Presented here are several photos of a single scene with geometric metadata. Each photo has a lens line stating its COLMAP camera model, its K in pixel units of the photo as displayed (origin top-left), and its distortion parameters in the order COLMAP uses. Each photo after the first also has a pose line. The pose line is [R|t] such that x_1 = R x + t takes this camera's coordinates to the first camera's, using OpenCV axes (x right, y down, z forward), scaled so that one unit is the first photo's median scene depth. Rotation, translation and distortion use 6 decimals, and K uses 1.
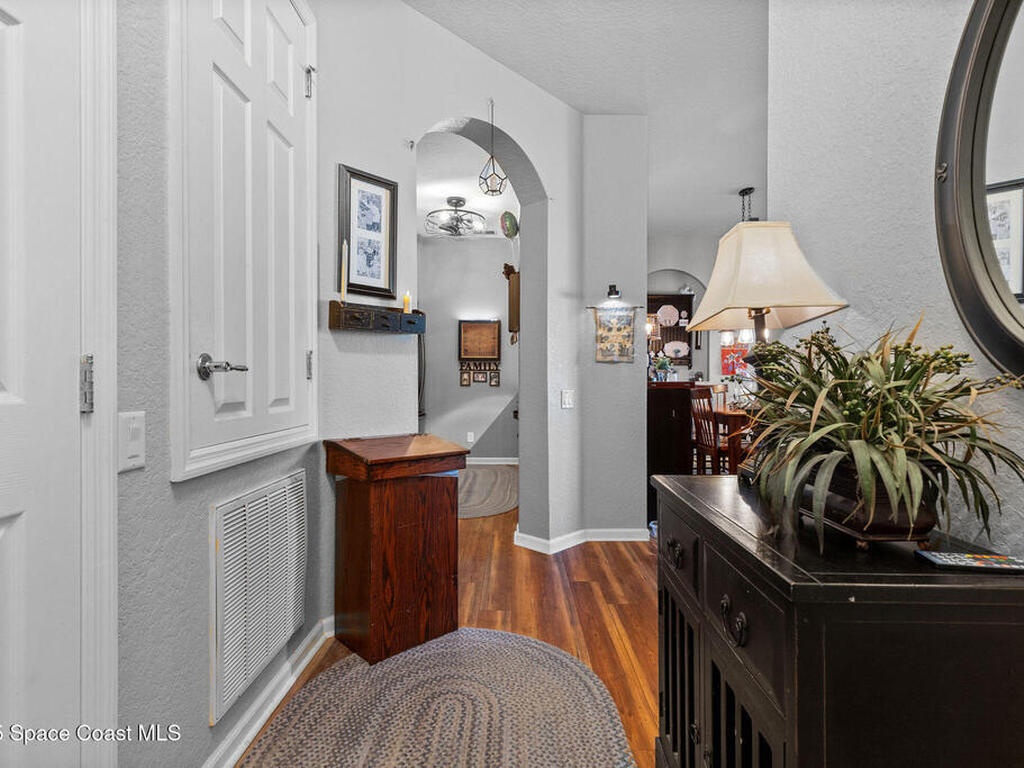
lens RADIAL K [[520.5, 0, 513.2], [0, 520.5, 382.7], [0, 0, 1]] dist [0.006460, -0.001274]
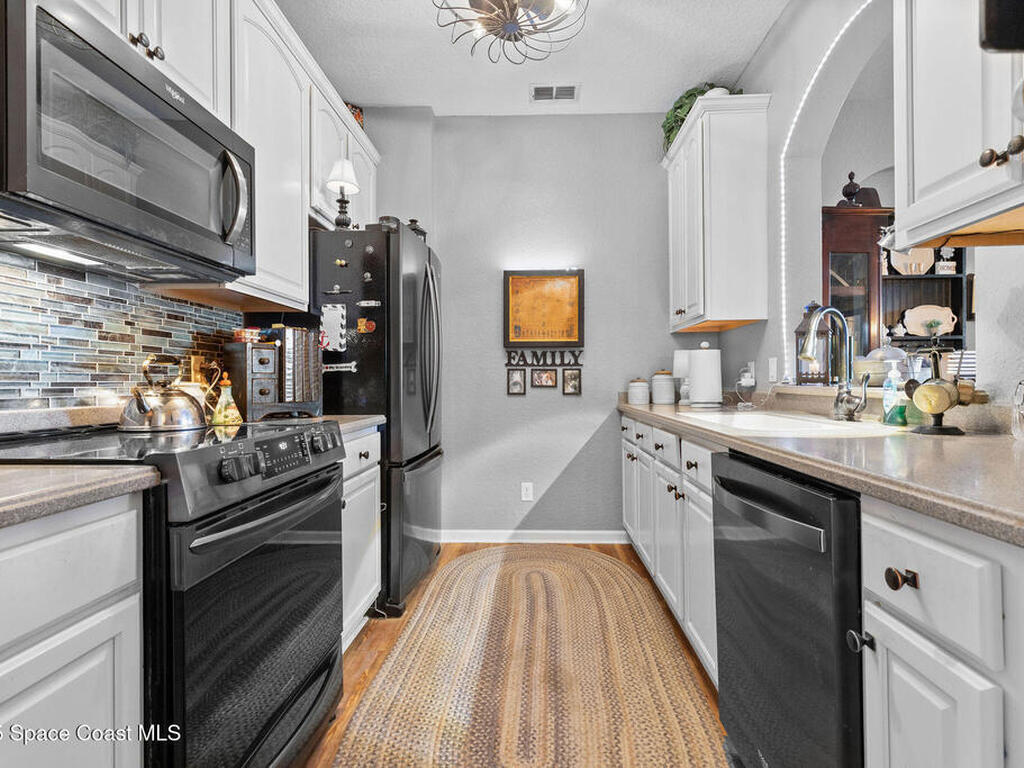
lens RADIAL K [[520.5, 0, 519.6], [0, 520.5, 384.0], [0, 0, 1]] dist [0.006460, -0.001274]
pose [[0.999396, -0.007892, -0.033850, -0.071320], [0.007723, 0.999957, -0.005113, -0.002581], [0.033889, 0.004848, 0.999414, 0.472081]]
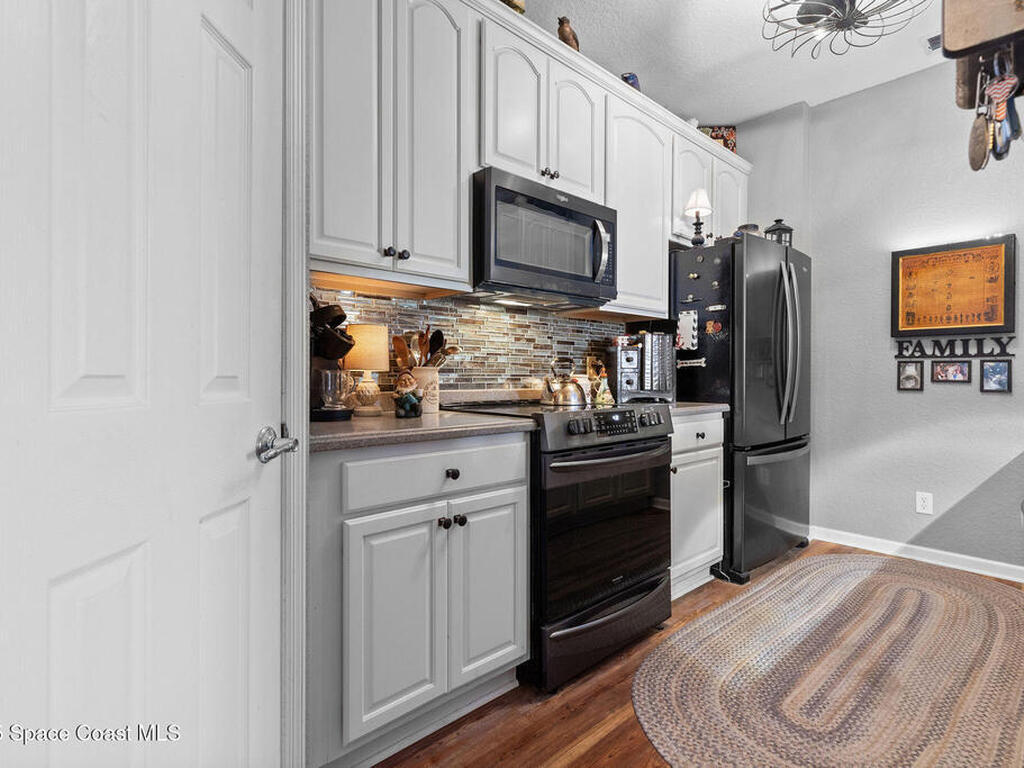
lens RADIAL K [[520.5, 0, 516.5], [0, 520.5, 376.4], [0, 0, 1]] dist [0.006460, -0.001274]
pose [[0.679636, -0.002046, -0.733547, 0.011612], [-0.005431, 0.999955, -0.007821, -0.001385], [0.733530, 0.009299, 0.679594, 0.424785]]
